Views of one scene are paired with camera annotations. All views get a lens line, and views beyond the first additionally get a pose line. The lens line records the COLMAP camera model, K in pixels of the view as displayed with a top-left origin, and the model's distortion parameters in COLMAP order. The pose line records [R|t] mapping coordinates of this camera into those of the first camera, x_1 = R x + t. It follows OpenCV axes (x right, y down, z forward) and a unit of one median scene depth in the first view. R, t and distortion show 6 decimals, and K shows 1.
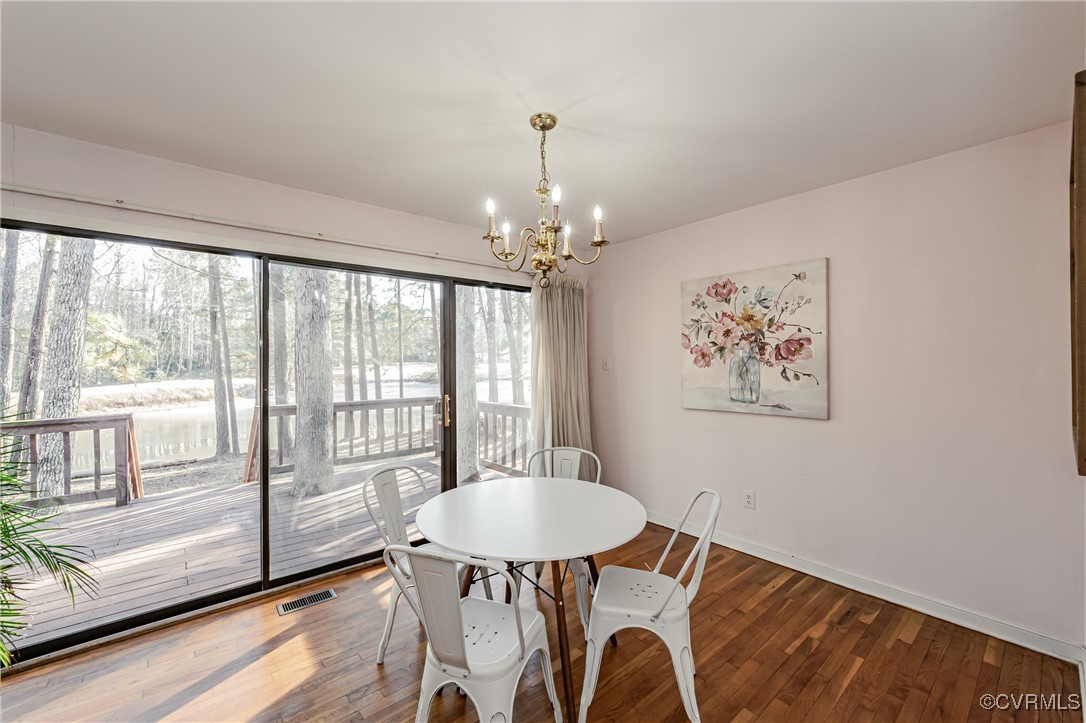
lens RADIAL K [[437.9, 0, 541.4], [0, 437.9, 356.8], [0, 0, 1]] dist [0.000750, 0.000243]
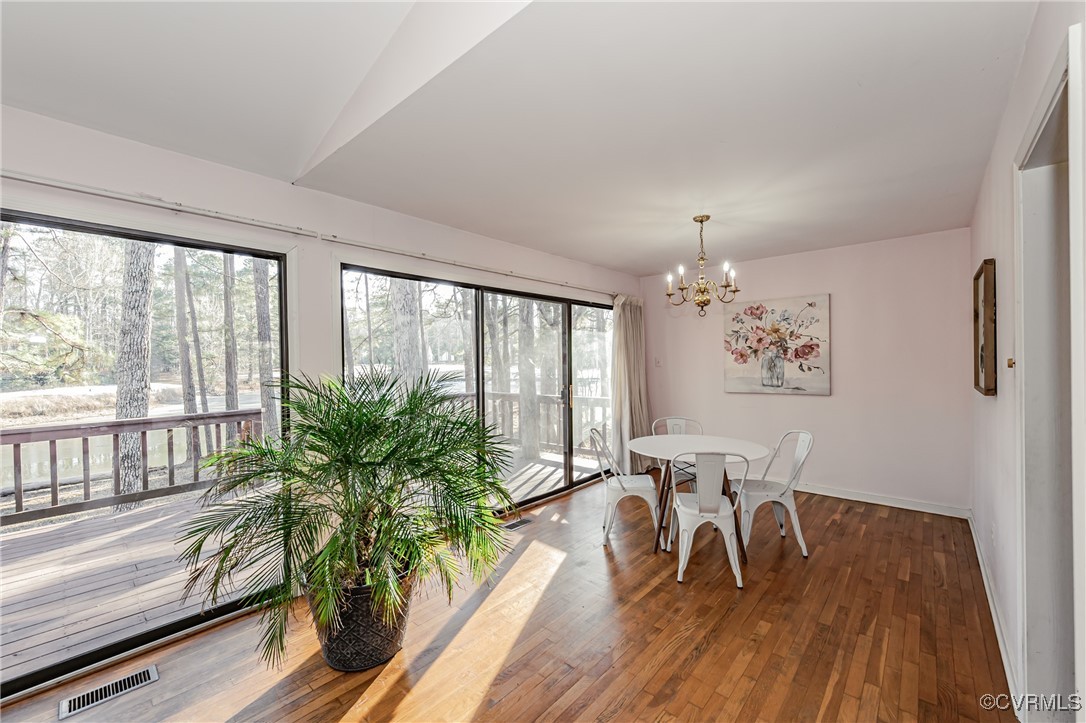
lens RADIAL K [[432.0, 0, 547.9], [0, 432.0, 361.1], [0, 0, 1]] dist [0.000632, 0.000099]
pose [[0.989381, -0.006682, 0.145194, -0.514784], [0.005476, 0.999947, 0.008708, -0.000804], [-0.145245, -0.007821, 0.989365, -0.354307]]
